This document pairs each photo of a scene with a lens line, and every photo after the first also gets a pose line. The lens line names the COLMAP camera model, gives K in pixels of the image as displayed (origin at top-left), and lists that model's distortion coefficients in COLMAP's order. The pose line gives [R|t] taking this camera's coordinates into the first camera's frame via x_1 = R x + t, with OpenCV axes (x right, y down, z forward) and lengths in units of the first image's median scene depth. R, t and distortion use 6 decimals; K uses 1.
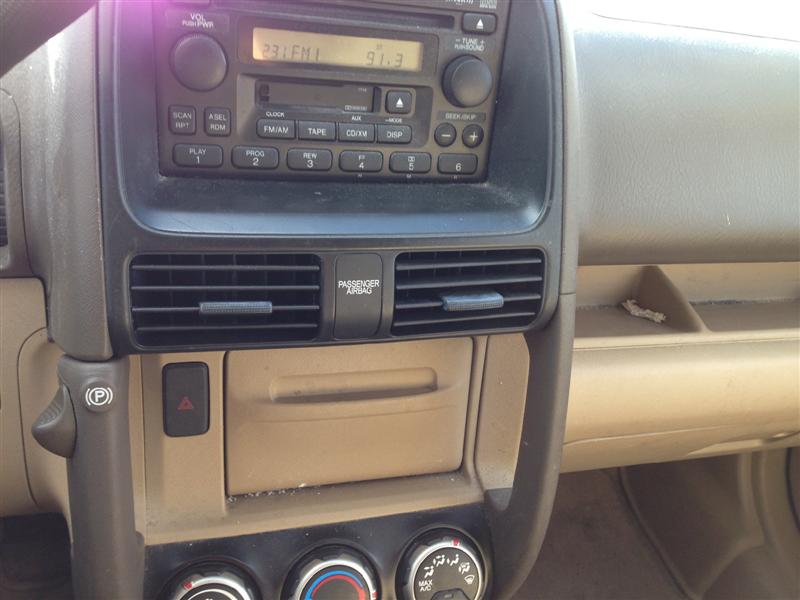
lens RADIAL K [[725.6, 0, 399.1], [0, 725.6, 302.7], [0, 0, 1]] dist [0.094241, 0.000000]
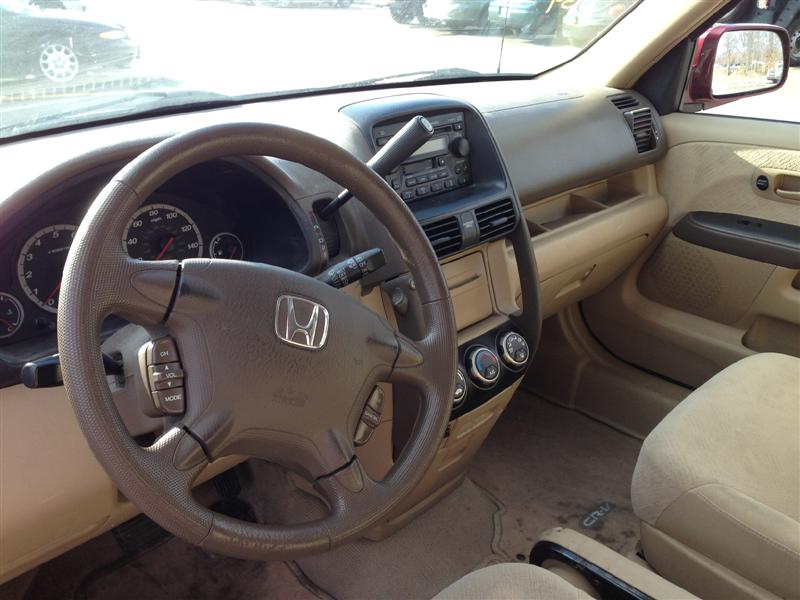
lens RADIAL K [[725.6, 0, 400.1], [0, 725.6, 298.3], [0, 0, 1]] dist [0.094241, 0.000000]
pose [[0.865759, -0.331417, 0.374999, -1.252289], [0.378624, 0.923748, -0.057738, 0.263411], [-0.327269, 0.191971, 0.925225, -1.235475]]
